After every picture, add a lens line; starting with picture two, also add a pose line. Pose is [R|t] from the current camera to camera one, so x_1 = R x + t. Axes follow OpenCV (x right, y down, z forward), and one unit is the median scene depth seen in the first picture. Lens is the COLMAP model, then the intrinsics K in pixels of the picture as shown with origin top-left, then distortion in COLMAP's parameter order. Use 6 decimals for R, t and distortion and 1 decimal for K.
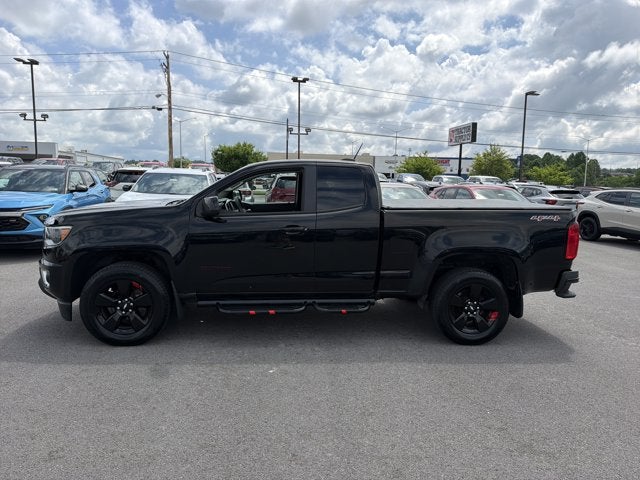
lens RADIAL K [[450.5, 0, 322.9], [0, 450.5, 239.6], [0, 0, 1]] dist [0.040831, -0.056174]
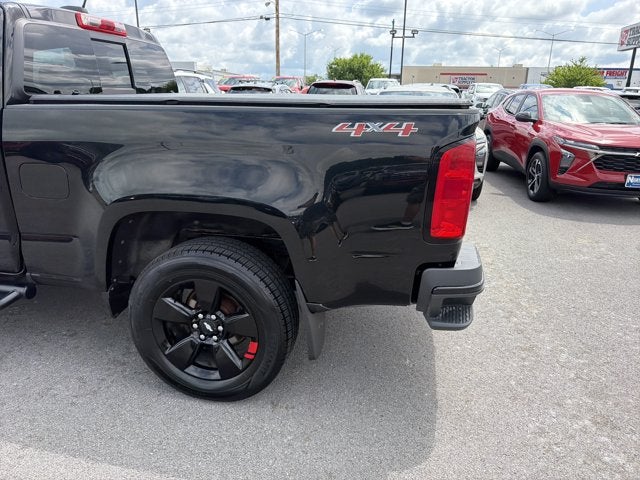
lens RADIAL K [[450.5, 0, 322.9], [0, 450.5, 239.6], [0, 0, 1]] dist [0.040831, -0.056174]
pose [[0.954721, 0.081616, -0.286090, 0.060329], [-0.031751, 0.984094, 0.174787, -0.002204], [0.295805, -0.157789, 0.942126, 0.065481]]
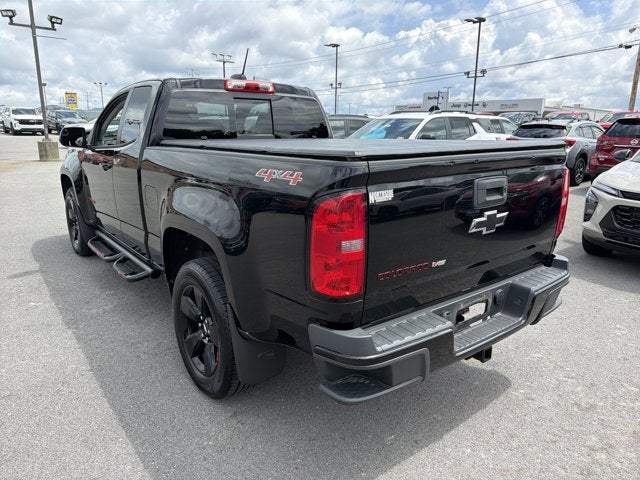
lens RADIAL K [[450.5, 0, 322.9], [0, 450.5, 239.6], [0, 0, 1]] dist [0.040831, -0.056174]
pose [[0.530800, 0.182903, -0.827525, 0.090573], [-0.106196, 0.983092, 0.149170, -0.005926], [0.840817, 0.008700, 0.541249, 0.087306]]
